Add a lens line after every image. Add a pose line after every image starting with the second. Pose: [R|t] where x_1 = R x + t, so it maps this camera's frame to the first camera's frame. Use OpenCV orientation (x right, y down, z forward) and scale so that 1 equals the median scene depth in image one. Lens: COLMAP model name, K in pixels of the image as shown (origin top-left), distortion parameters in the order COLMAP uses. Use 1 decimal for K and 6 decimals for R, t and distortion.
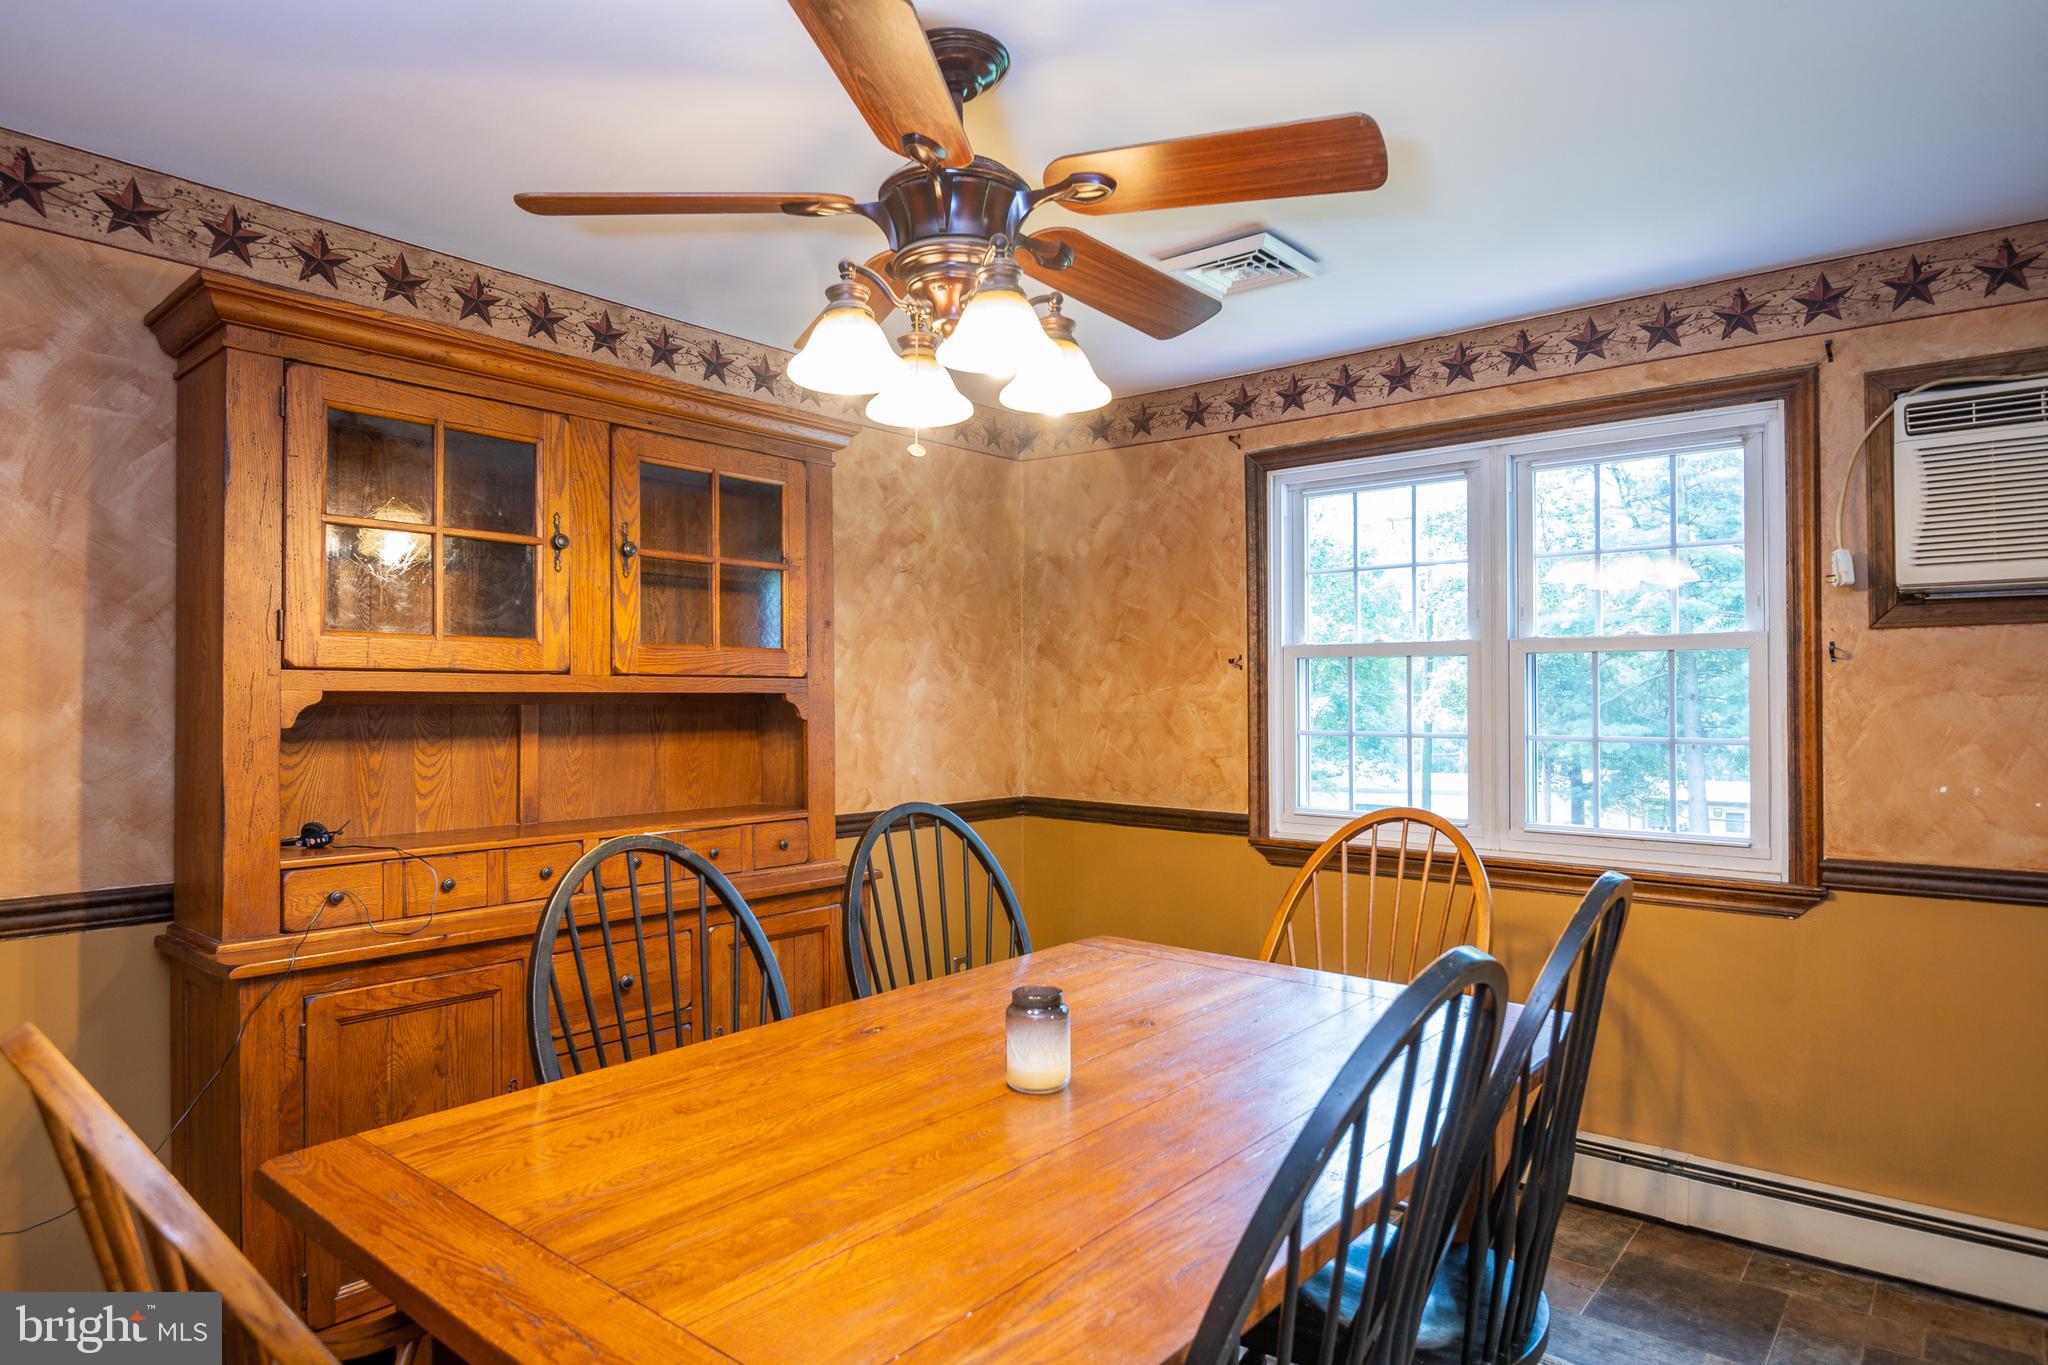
lens RADIAL K [[1165.6, 0, 1016.1], [0, 1165.6, 681.5], [0, 0, 1]] dist [0.008510, -0.029413]
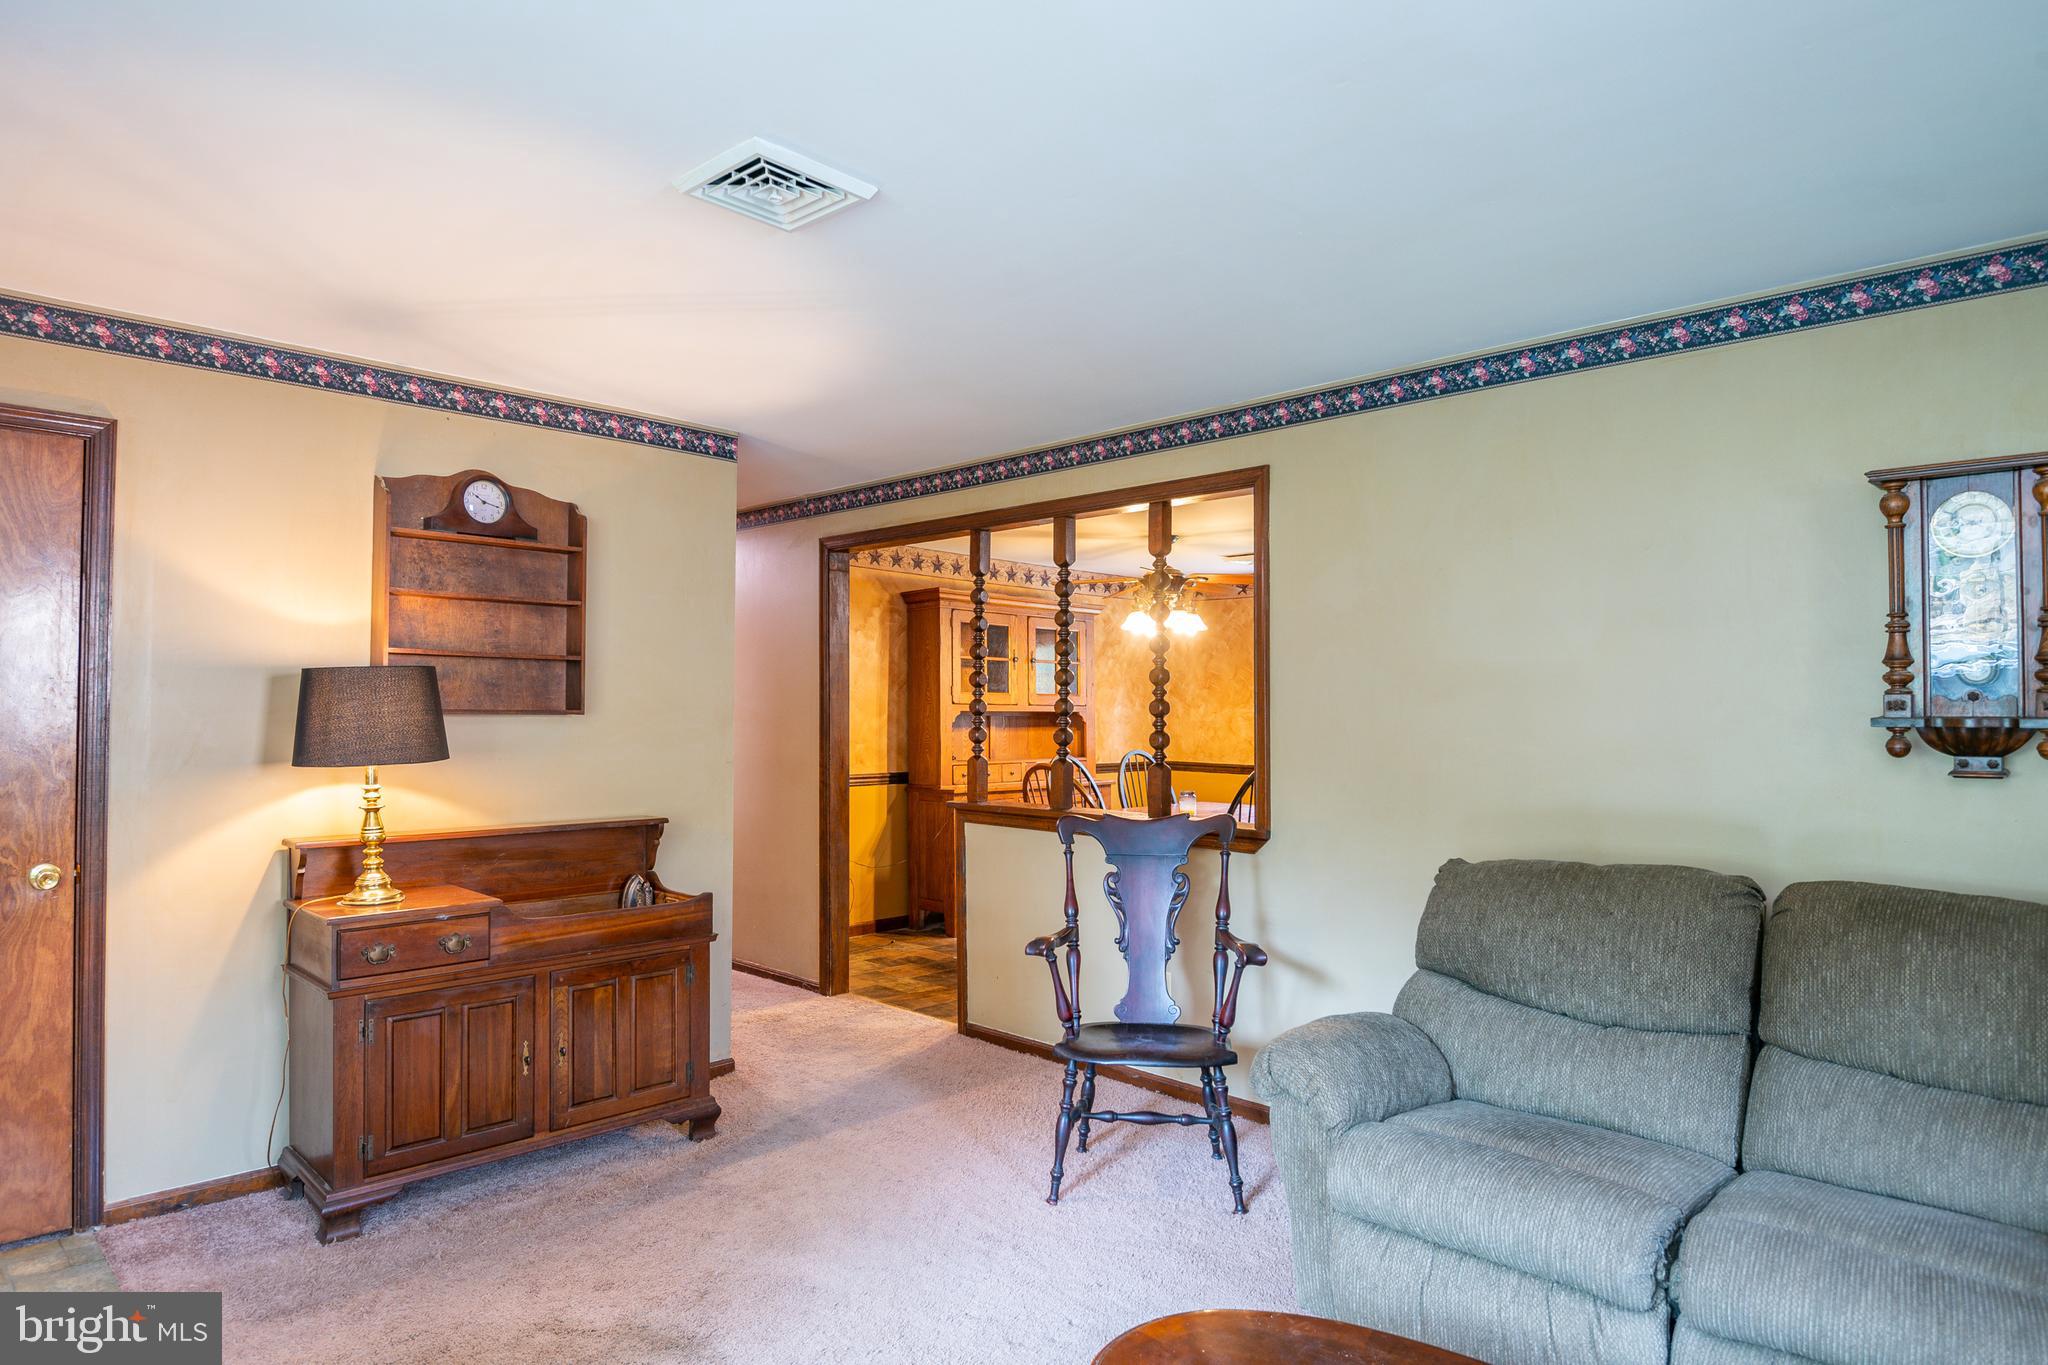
lens RADIAL K [[1165.6, 0, 1016.1], [0, 1165.6, 681.5], [0, 0, 1]] dist [0.008510, -0.029413]
pose [[0.997710, 0.002617, -0.067582, -0.137769], [-0.003542, 0.999902, -0.013577, -0.018571], [0.067540, 0.013785, 0.997621, -1.350883]]
